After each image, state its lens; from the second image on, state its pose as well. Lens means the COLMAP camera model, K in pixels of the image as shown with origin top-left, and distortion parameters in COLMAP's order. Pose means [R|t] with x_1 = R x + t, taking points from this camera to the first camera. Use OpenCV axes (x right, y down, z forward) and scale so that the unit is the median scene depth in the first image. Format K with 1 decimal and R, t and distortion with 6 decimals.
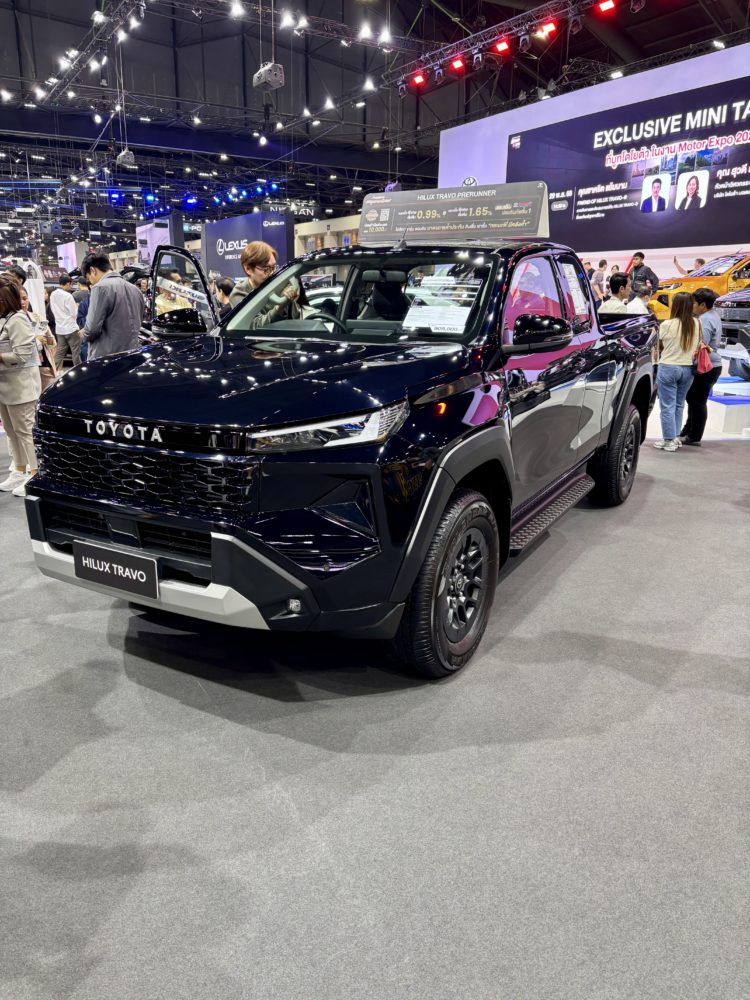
lens RADIAL K [[765.2, 0, 375.0], [0, 765.2, 500.0], [0, 0, 1]] dist [0.107833, -0.181502]
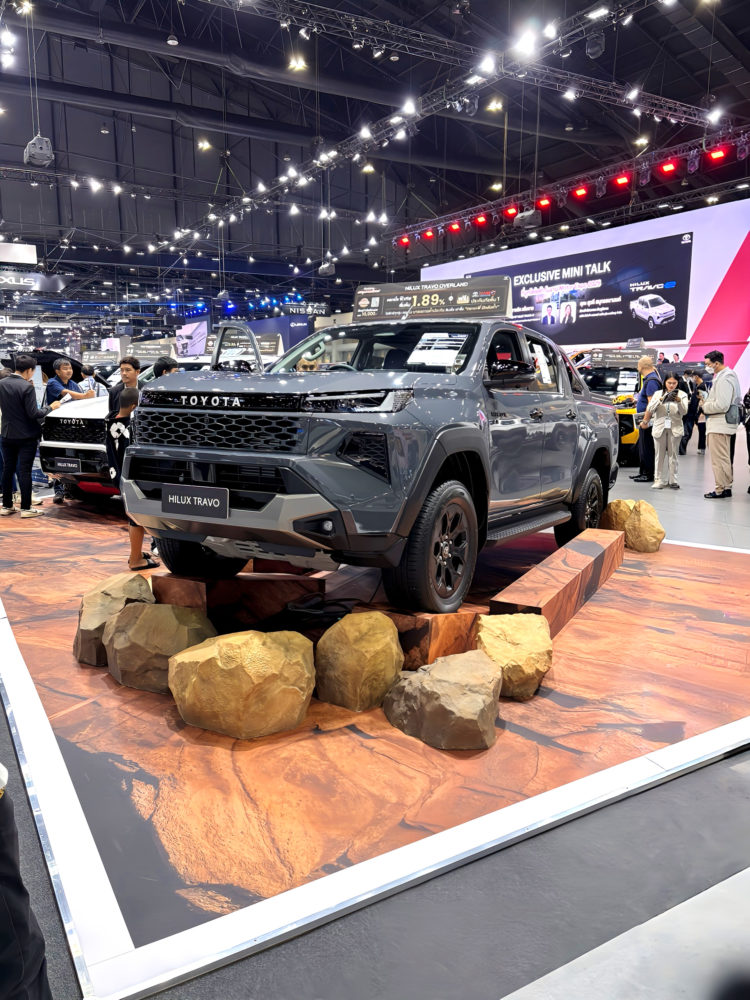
lens RADIAL K [[762.3, 0, 375.0], [0, 762.3, 500.0], [0, 0, 1]] dist [-0.009578, 0.041663]
pose [[0.999545, -0.028561, 0.009676, -0.041094], [0.029295, 0.995777, -0.087006, 0.132486], [-0.007151, 0.087250, 0.996161, -0.573595]]
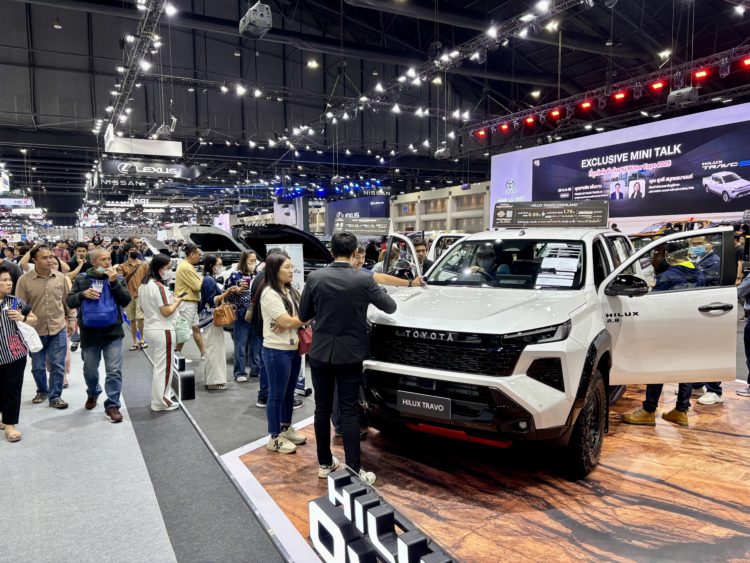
lens RADIAL K [[572.2, 0, 375.0], [0, 572.2, 281.5], [0, 0, 1]] dist [0.037106, -0.060706]
pose [[0.998761, -0.028810, -0.040573, -0.186992], [0.021066, 0.983481, -0.179780, 0.075454], [0.045082, 0.178702, 0.982870, -0.389532]]
